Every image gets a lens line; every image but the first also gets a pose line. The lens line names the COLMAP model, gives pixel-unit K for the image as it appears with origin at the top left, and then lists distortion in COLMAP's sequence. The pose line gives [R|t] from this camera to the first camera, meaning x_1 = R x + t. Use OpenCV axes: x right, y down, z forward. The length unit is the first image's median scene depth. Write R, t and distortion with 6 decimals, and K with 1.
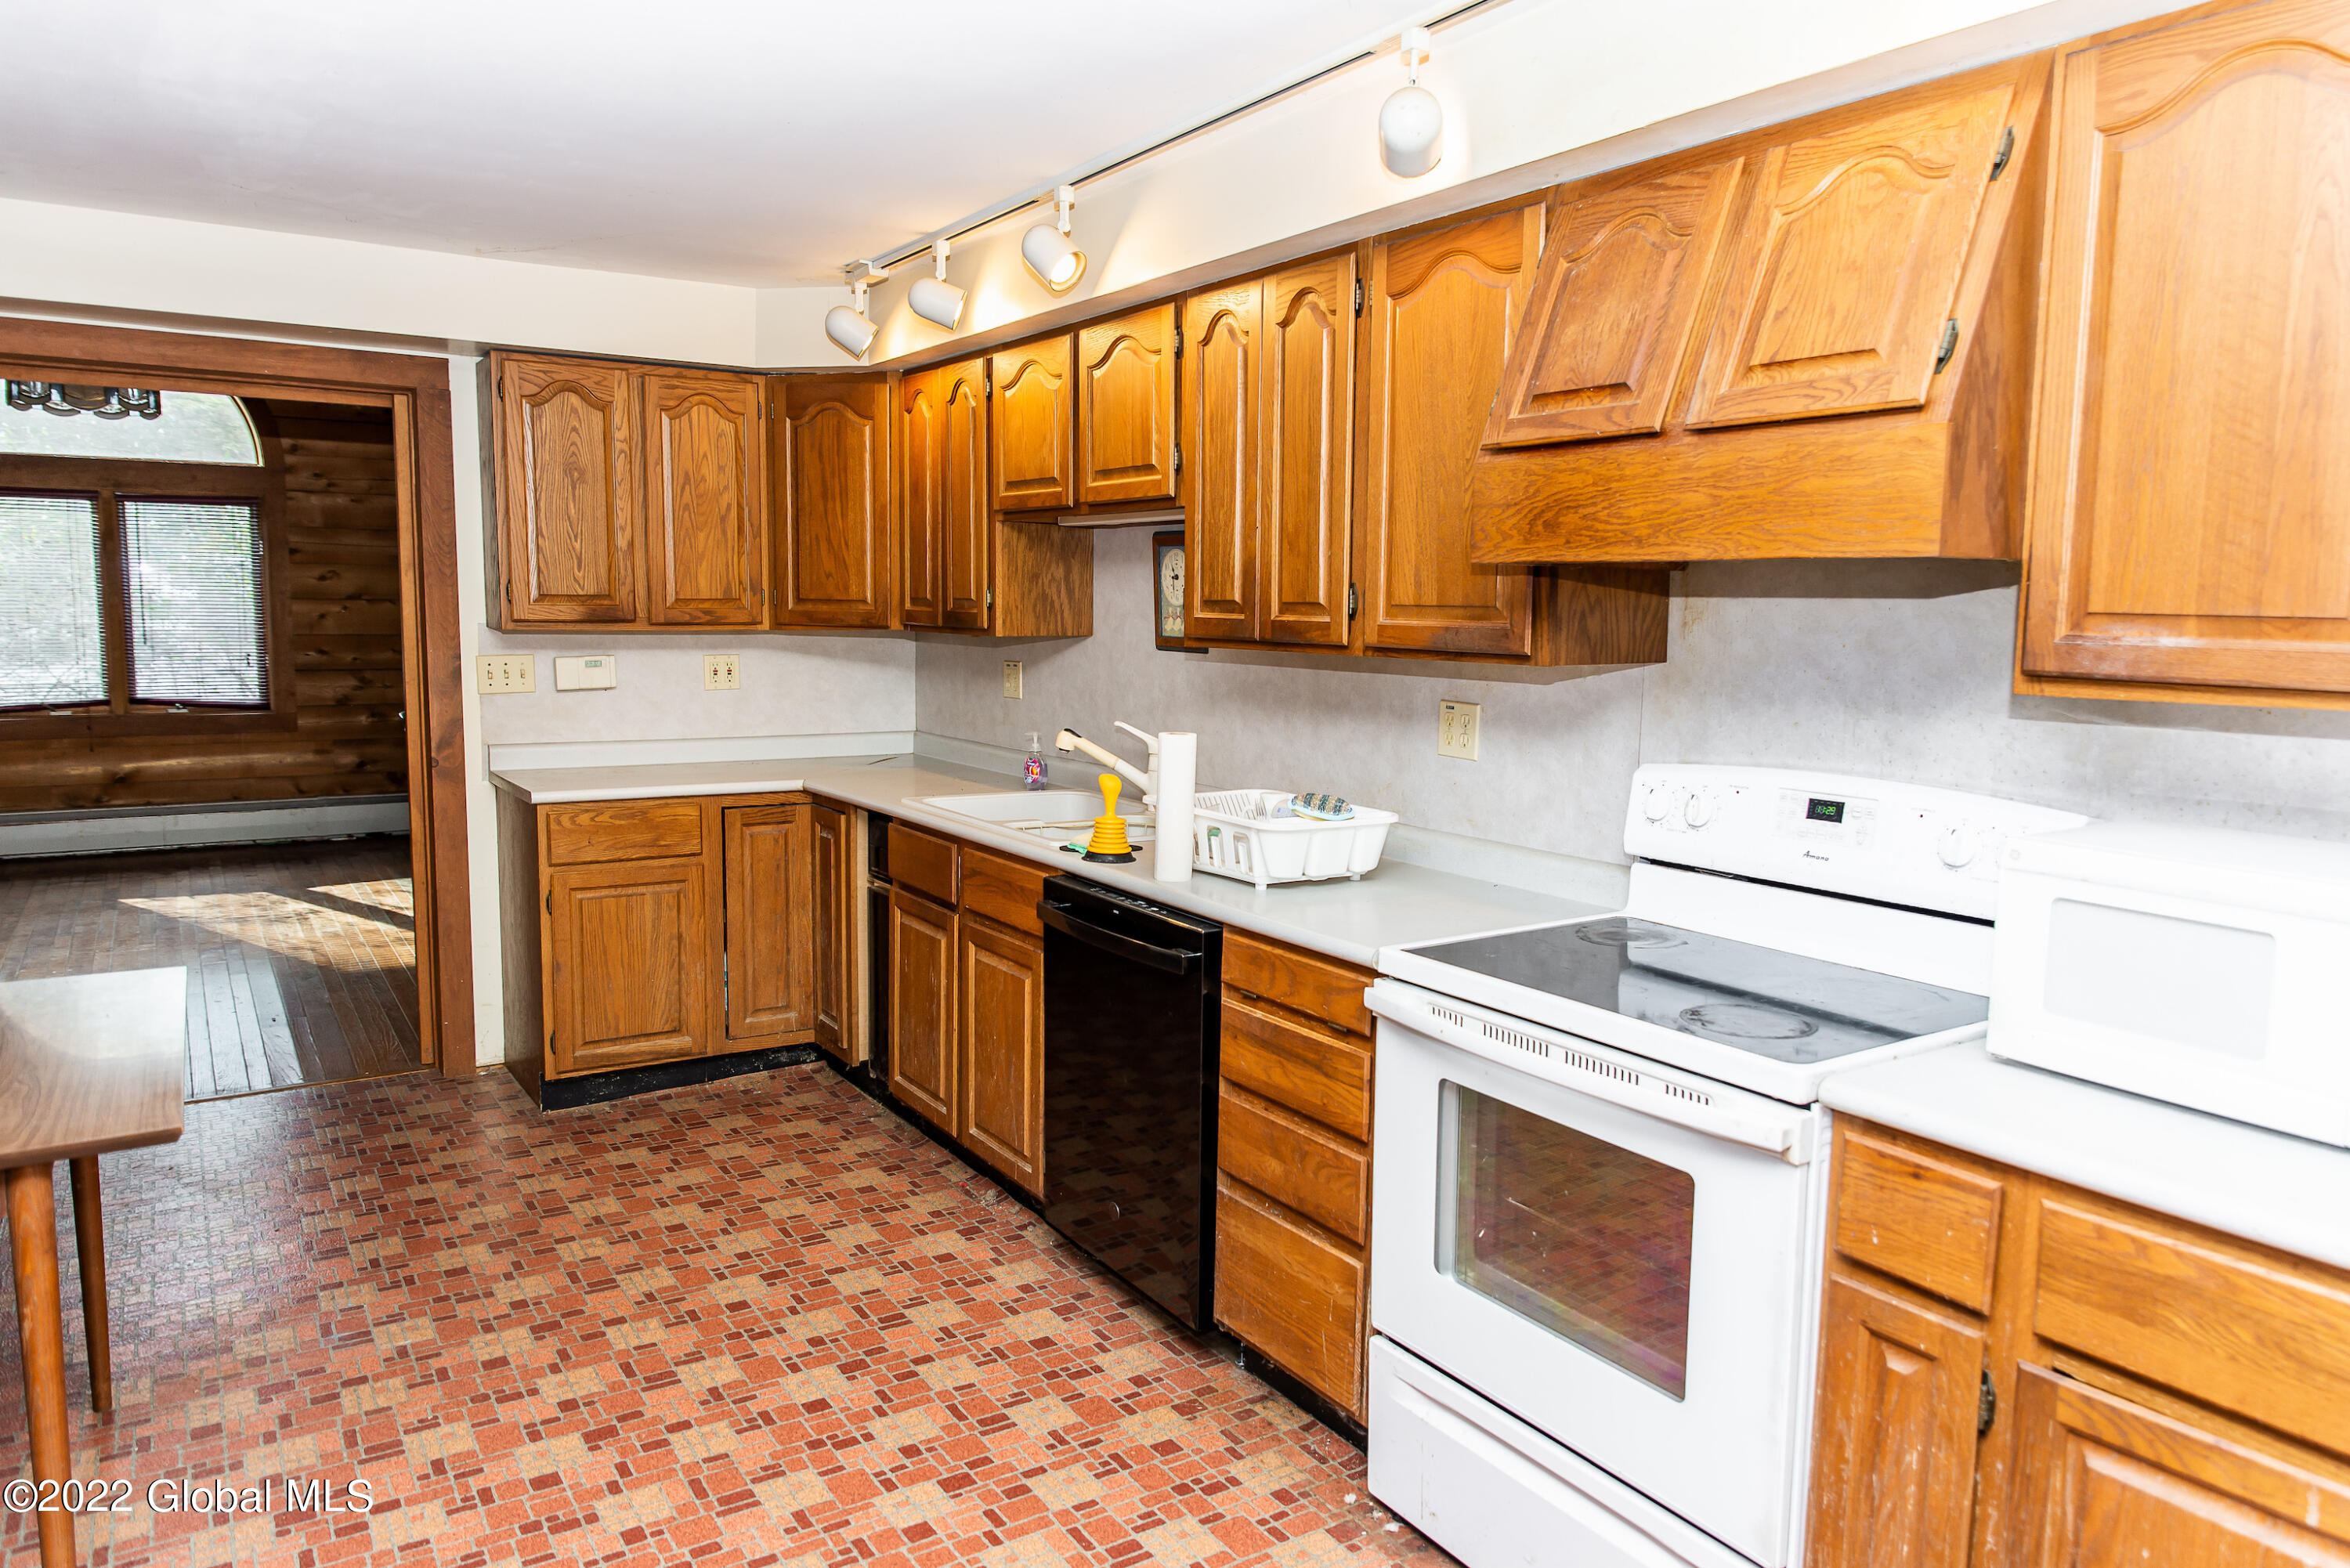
lens RADIAL K [[1554.2, 0, 1206.0], [0, 1554.2, 769.9], [0, 0, 1]] dist [-0.003640, -0.000689]
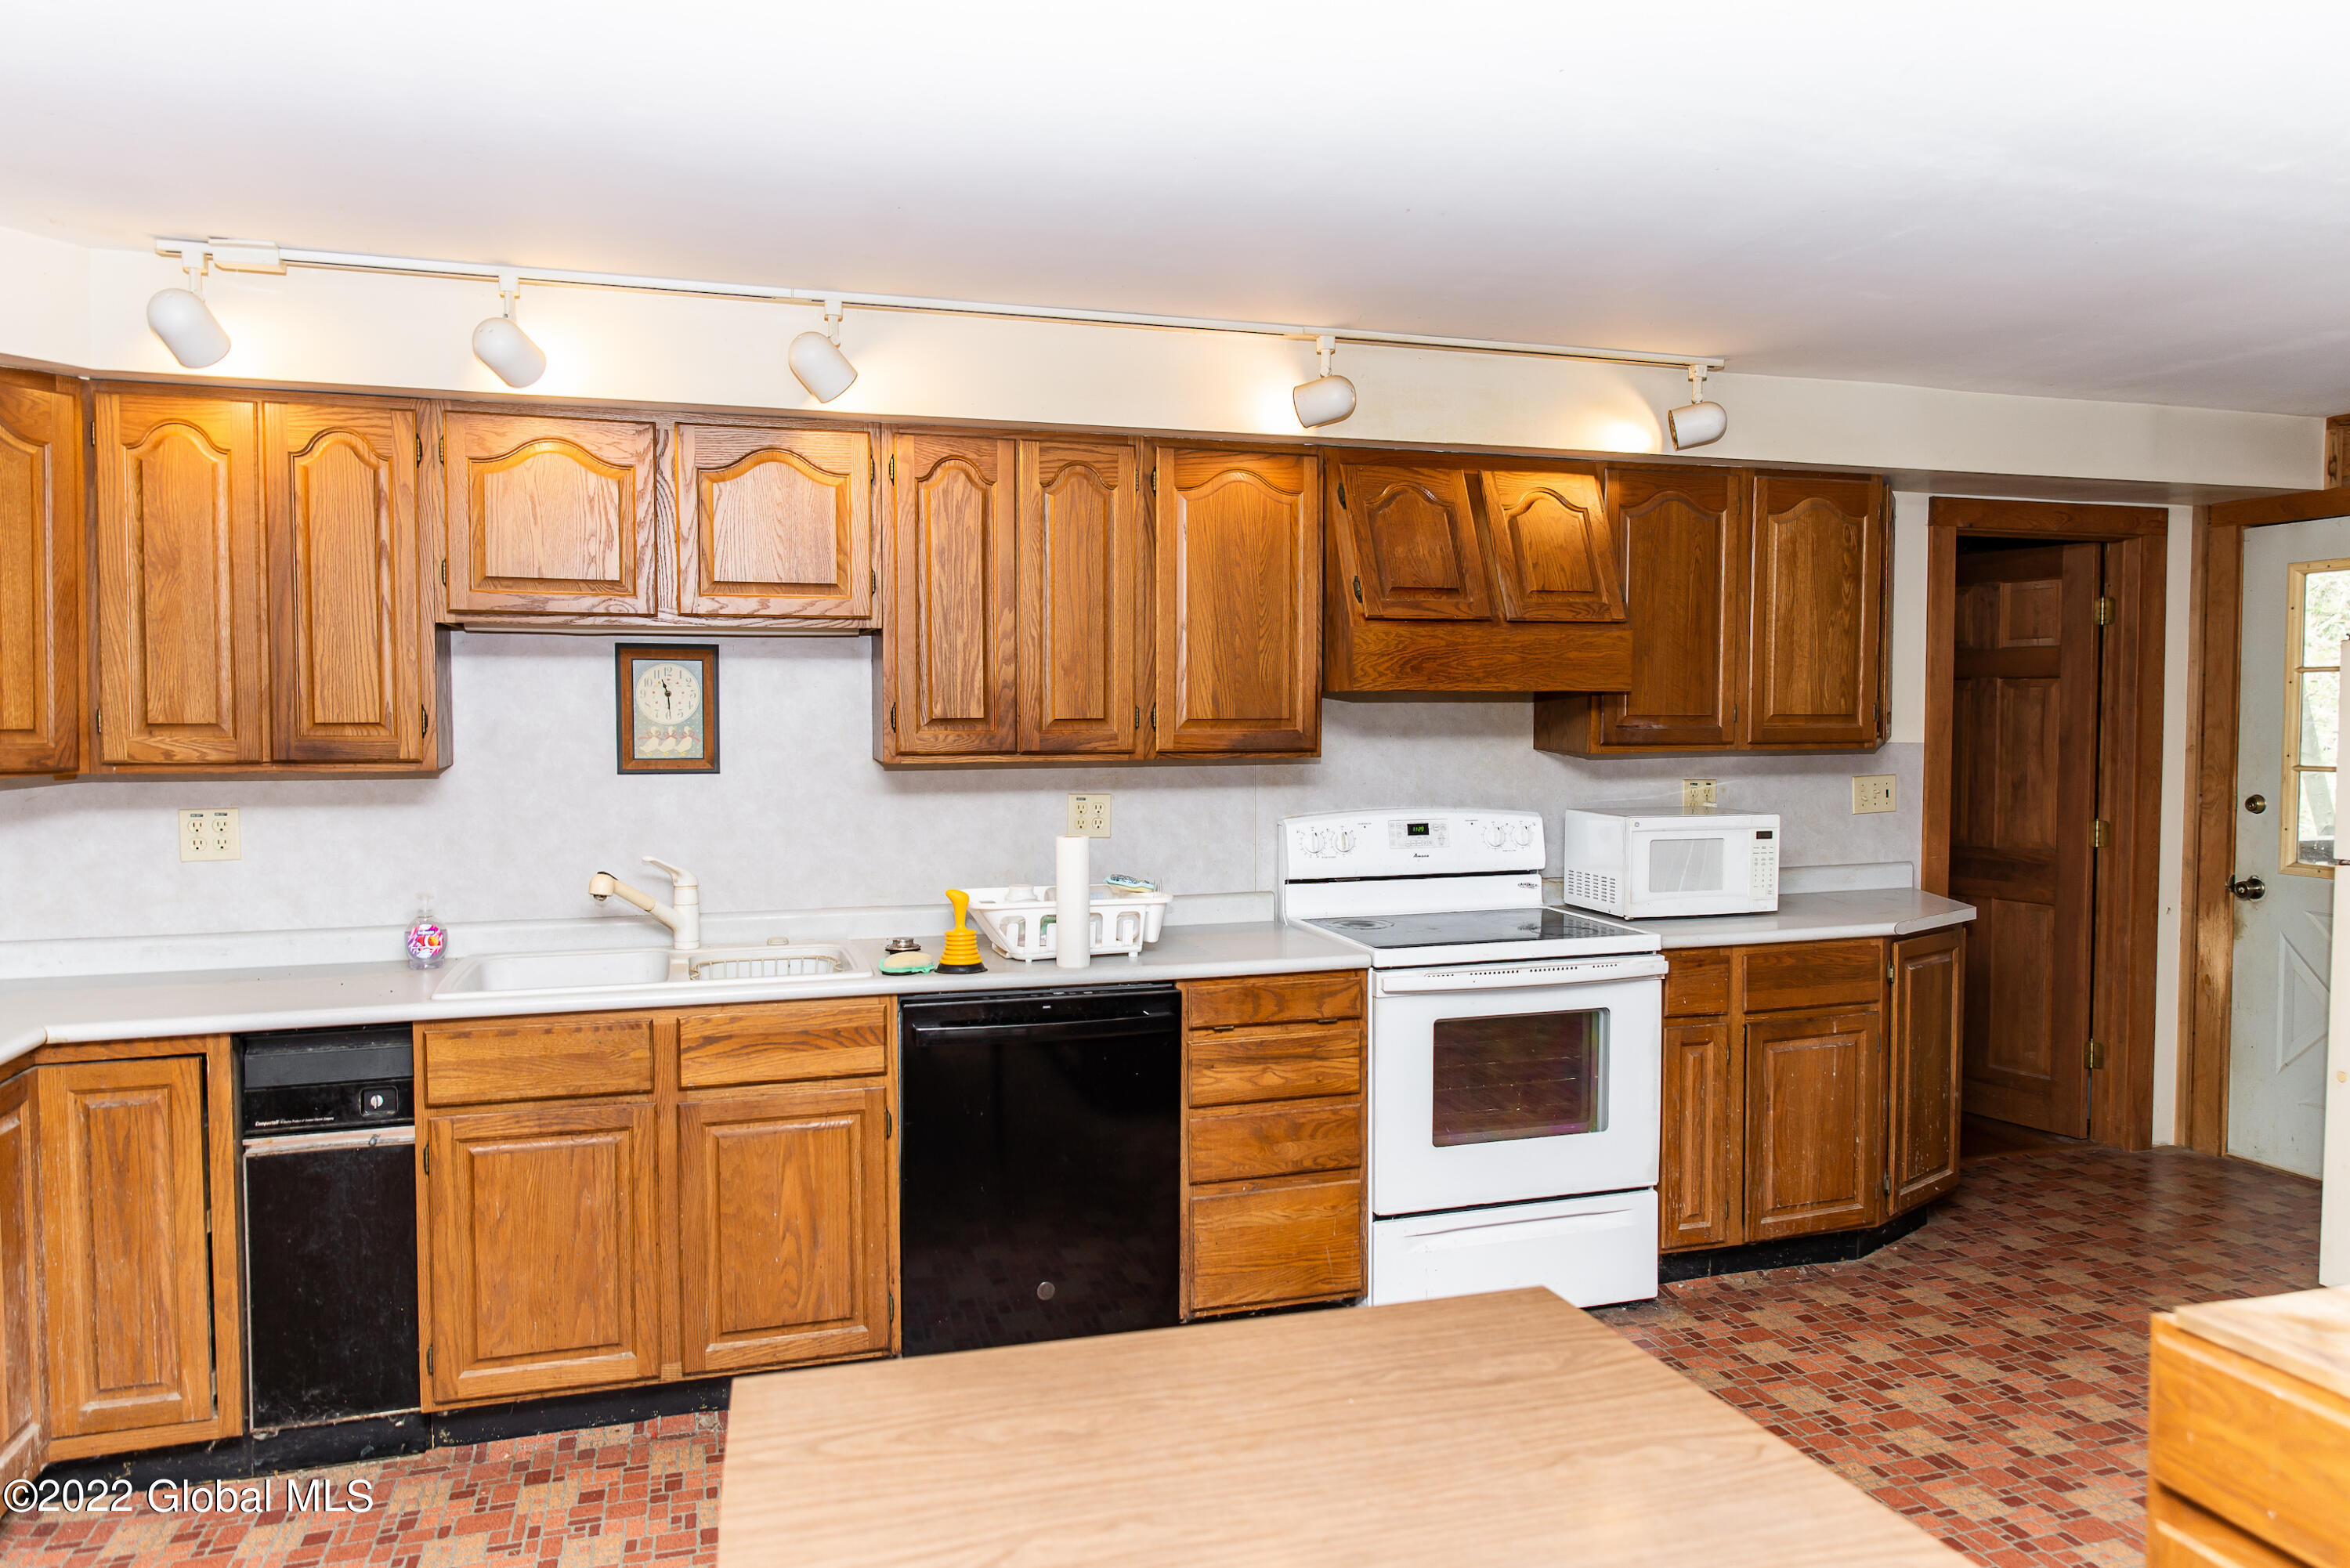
lens RADIAL K [[1590.2, 0, 1175.0], [0, 1590.2, 784.0], [0, 0, 1]] dist [0.075155, 0.000152]
pose [[0.274123, -0.059318, 0.959864, -1.414058], [0.110094, 0.993470, 0.029953, -0.110054], [-0.955372, 0.097464, 0.278863, 0.753385]]
